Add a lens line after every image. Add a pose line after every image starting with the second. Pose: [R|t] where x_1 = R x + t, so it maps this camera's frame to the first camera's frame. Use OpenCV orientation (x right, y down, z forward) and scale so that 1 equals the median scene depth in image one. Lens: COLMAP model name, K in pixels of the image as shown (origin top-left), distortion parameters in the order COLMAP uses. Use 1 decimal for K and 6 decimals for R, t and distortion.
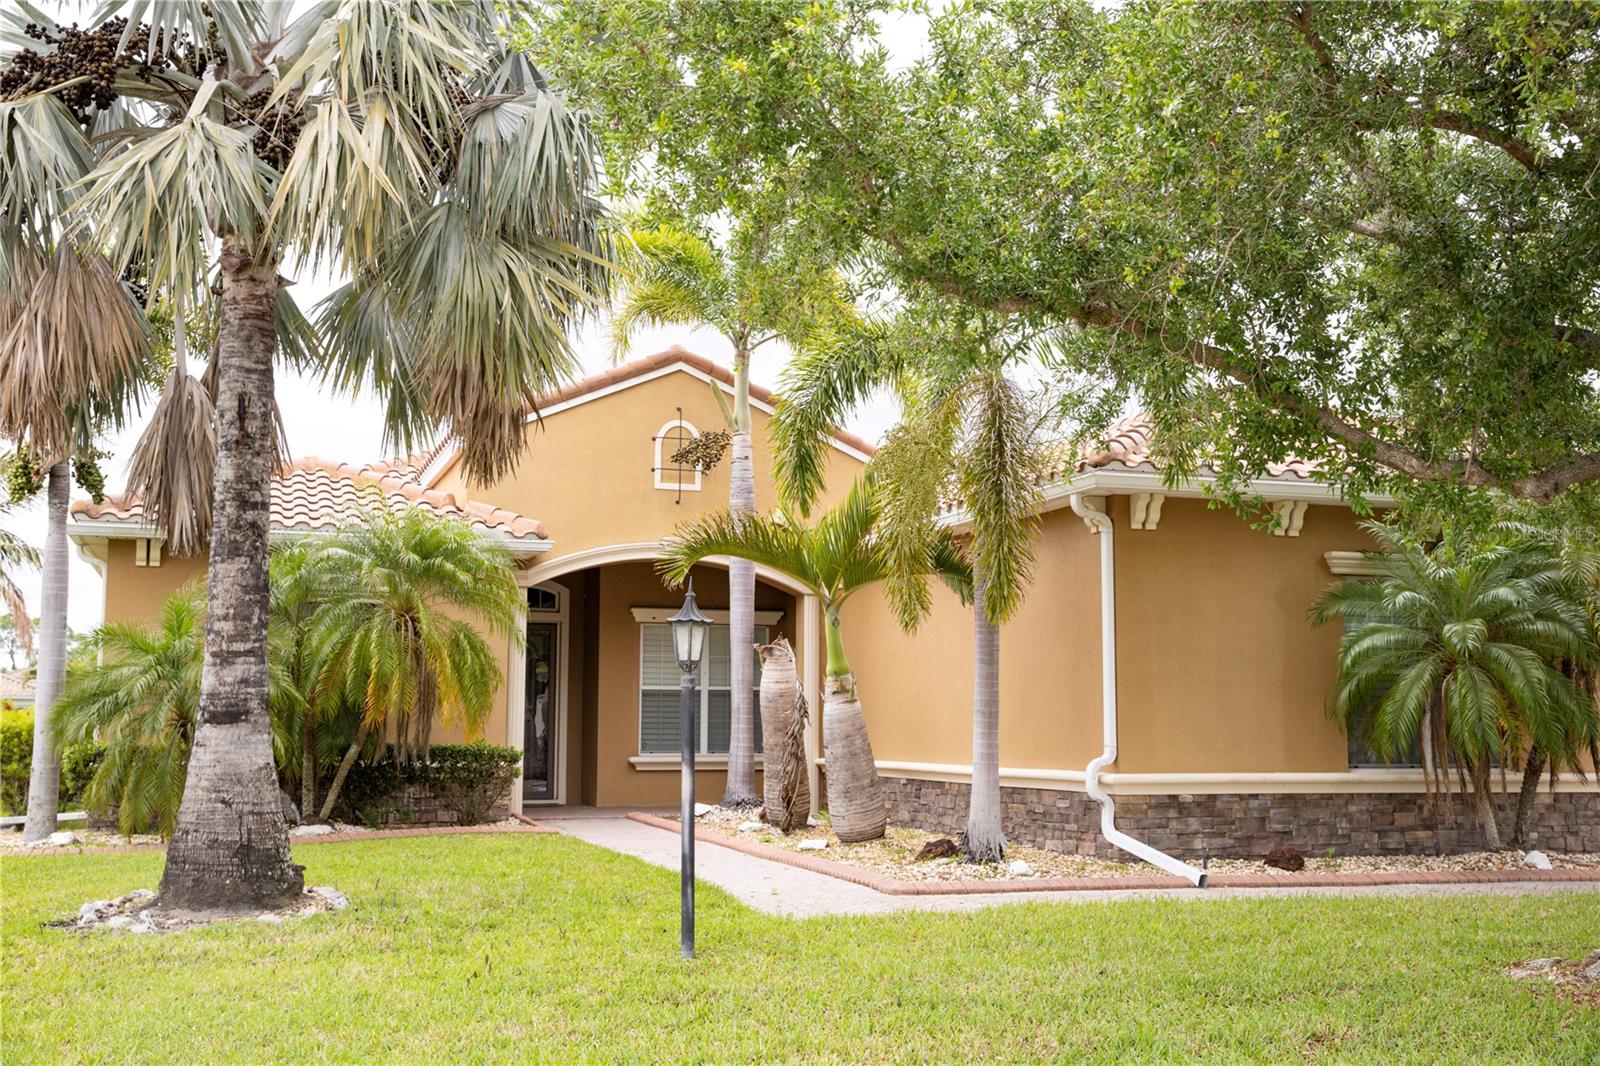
lens RADIAL K [[1642.9, 0, 802.6], [0, 1642.9, 570.4], [0, 0, 1]] dist [0.056692, 0.039492]
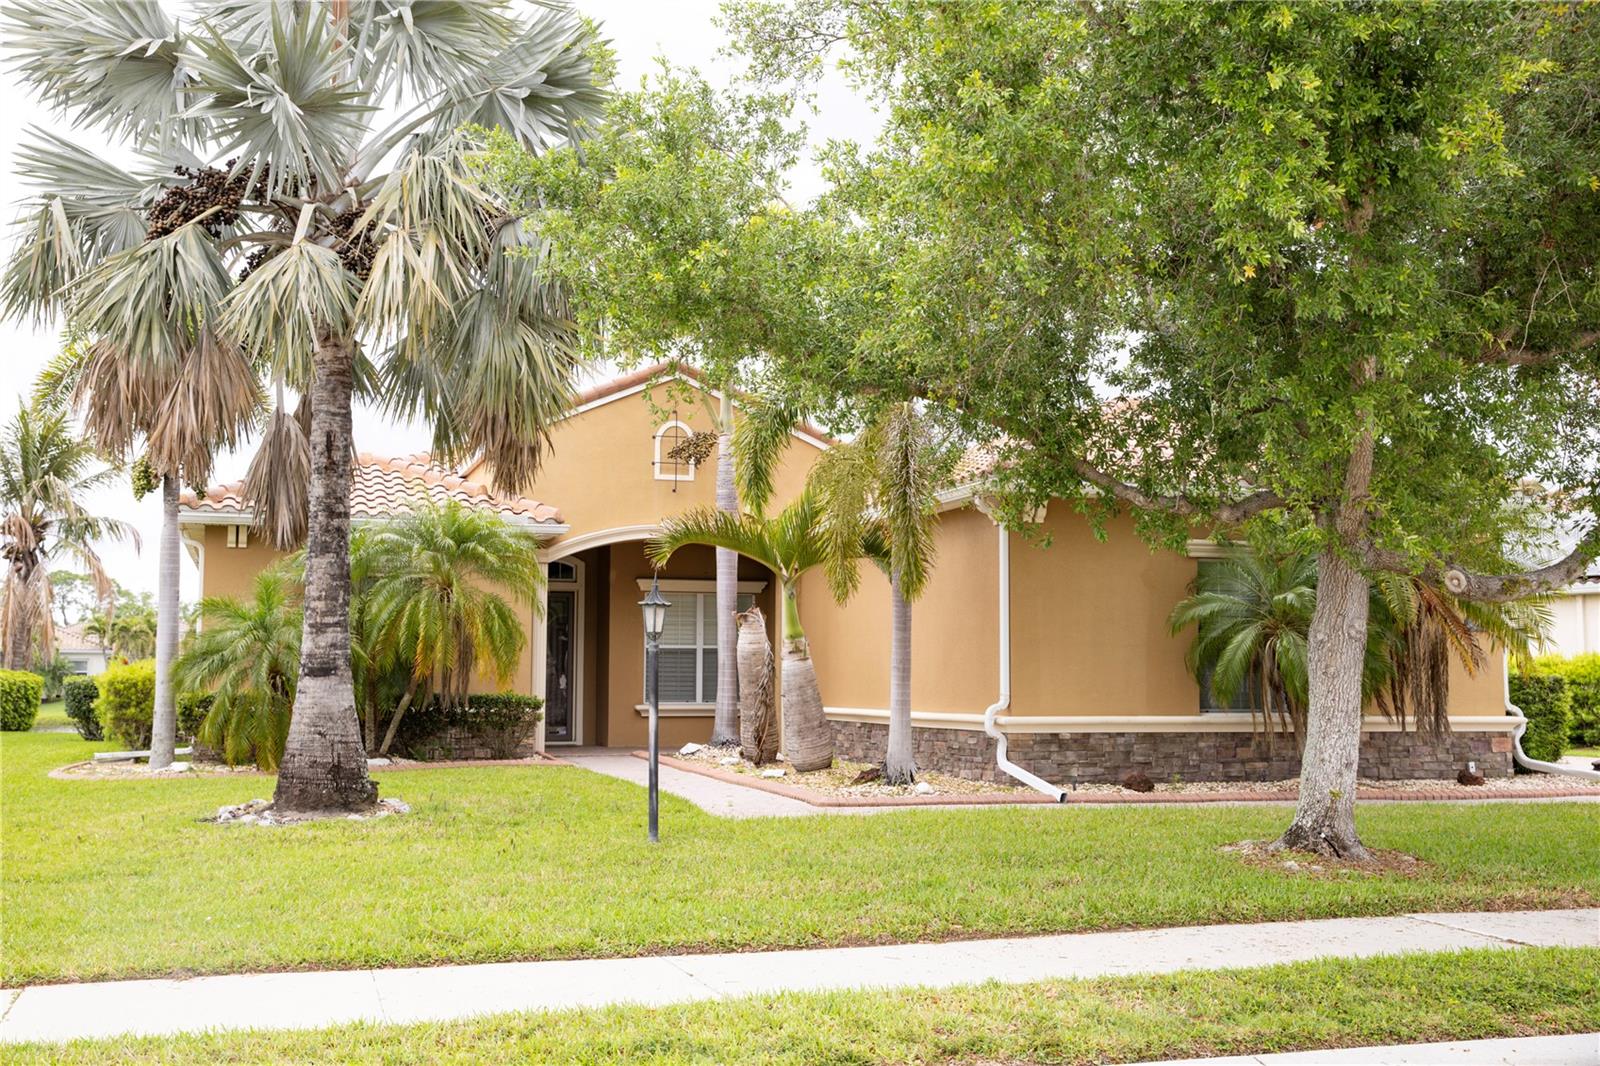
lens RADIAL K [[1642.9, 0, 802.6], [0, 1642.9, 570.4], [0, 0, 1]] dist [0.056692, 0.039492]
pose [[0.999821, -0.000562, -0.018905, 0.055719], [0.001090, 0.999608, 0.027975, -0.024530], [0.018882, -0.027991, 0.999430, -0.263974]]
